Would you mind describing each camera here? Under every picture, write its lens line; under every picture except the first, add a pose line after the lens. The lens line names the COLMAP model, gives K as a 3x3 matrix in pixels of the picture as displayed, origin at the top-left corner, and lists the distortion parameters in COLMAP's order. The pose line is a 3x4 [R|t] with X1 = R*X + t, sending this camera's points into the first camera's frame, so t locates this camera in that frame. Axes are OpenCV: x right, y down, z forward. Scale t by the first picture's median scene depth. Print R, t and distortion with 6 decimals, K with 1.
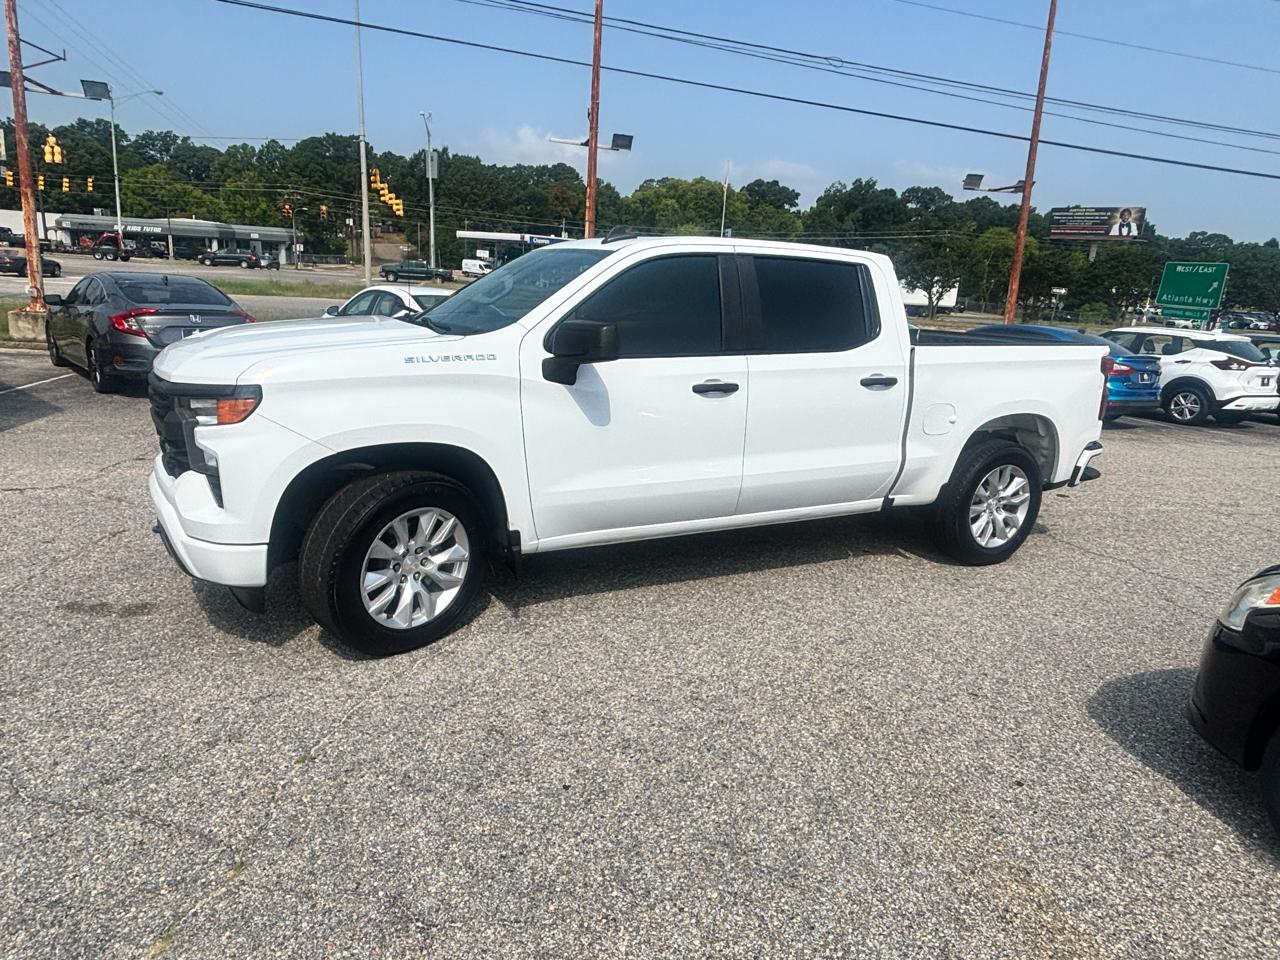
lens RADIAL K [[785.3, 0, 630.8], [0, 785.3, 483.2], [0, 0, 1]] dist [0.005409, -0.011664]
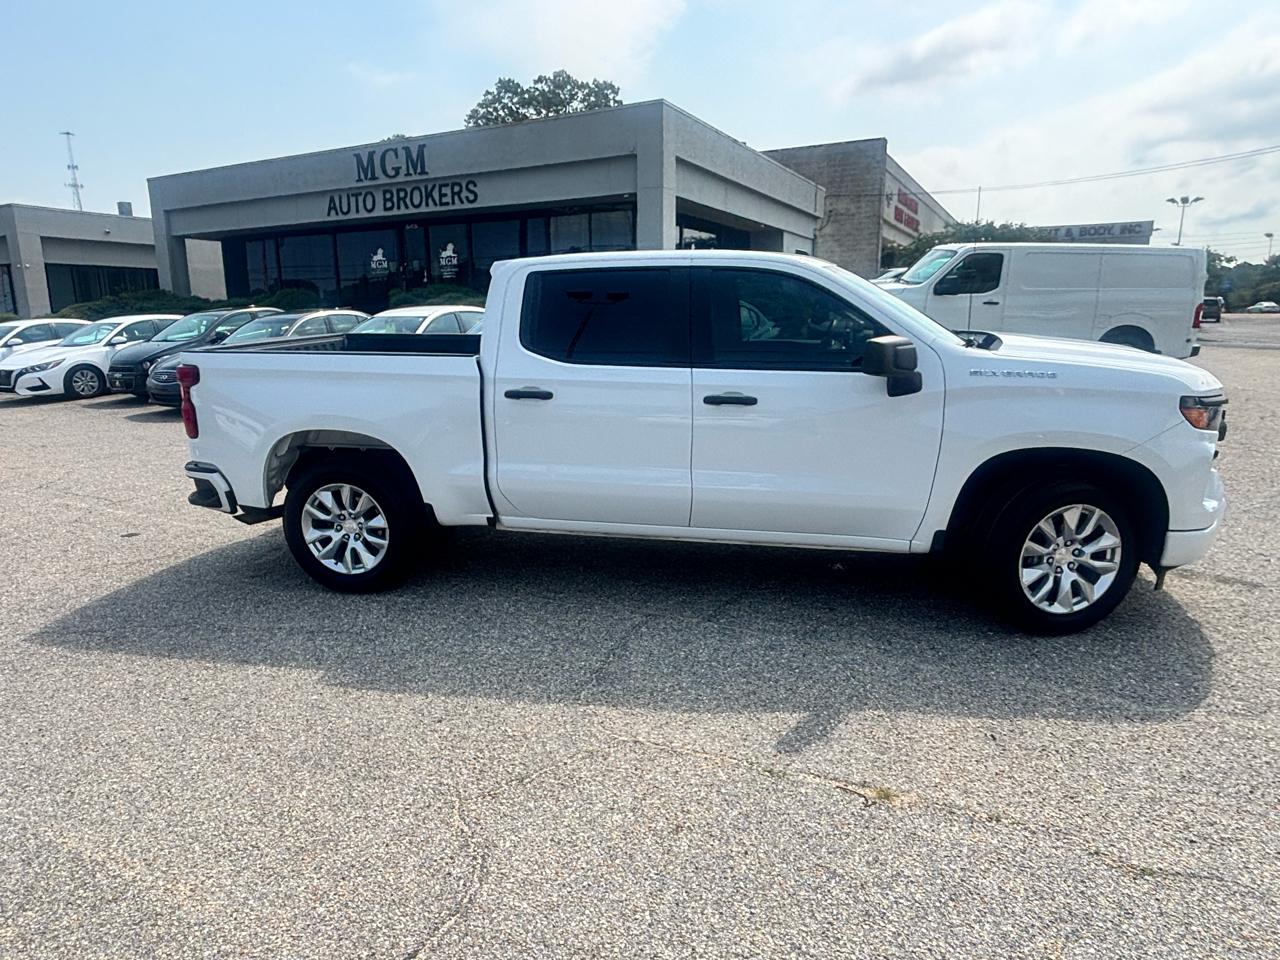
lens RADIAL K [[785.3, 0, 634.4], [0, 785.3, 481.8], [0, 0, 1]] dist [0.005409, -0.011664]
pose [[-0.784989, -0.178715, 0.593172, -0.195153], [0.130471, 0.888321, 0.440300, -0.184919], [-0.605615, 0.423022, -0.674005, 0.682365]]
